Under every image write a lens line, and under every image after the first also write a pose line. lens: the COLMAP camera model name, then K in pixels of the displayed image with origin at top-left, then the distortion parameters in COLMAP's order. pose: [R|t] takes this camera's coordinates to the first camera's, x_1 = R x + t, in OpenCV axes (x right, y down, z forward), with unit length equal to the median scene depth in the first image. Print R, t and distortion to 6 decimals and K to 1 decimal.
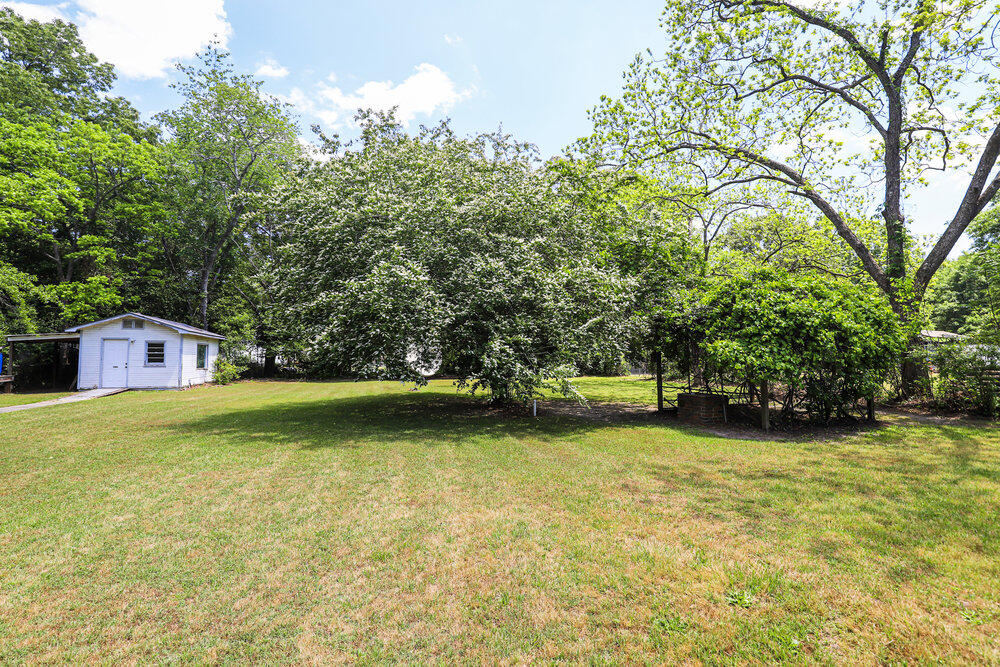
lens RADIAL K [[471.8, 0, 500.0], [0, 471.8, 333.5], [0, 0, 1]] dist [-0.044635, 0.011582]
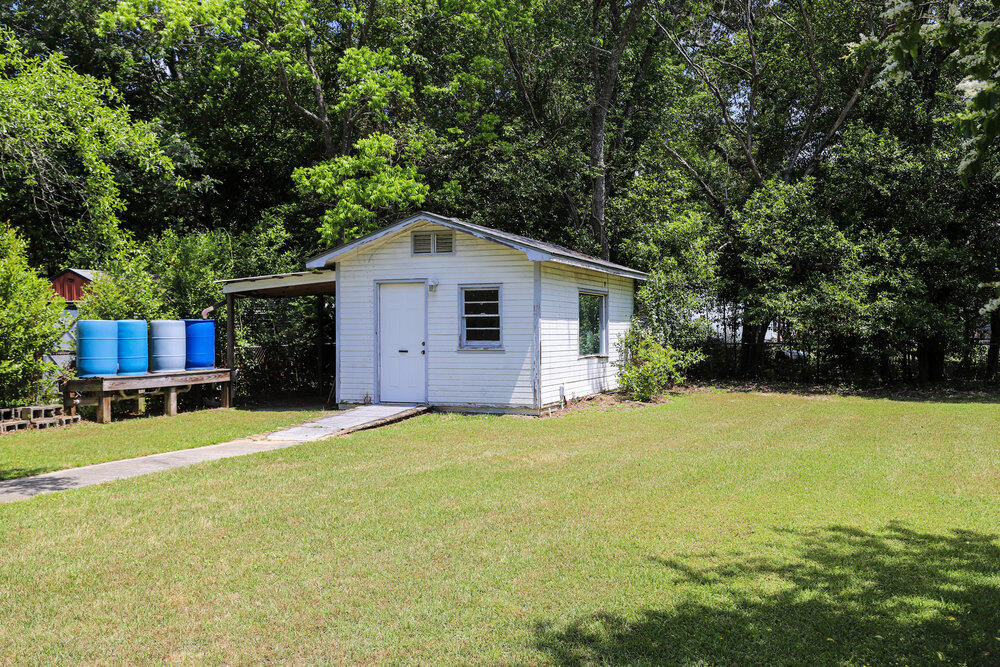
lens RADIAL K [[1022.1, 0, 500.0], [0, 1022.1, 333.5], [0, 0, 1]] dist [0.006013, 0.000965]
pose [[0.773351, 0.003983, -0.633966, -0.179186], [0.033601, 0.998317, 0.047260, 0.015503], [0.633087, -0.057851, 0.771916, 0.321759]]
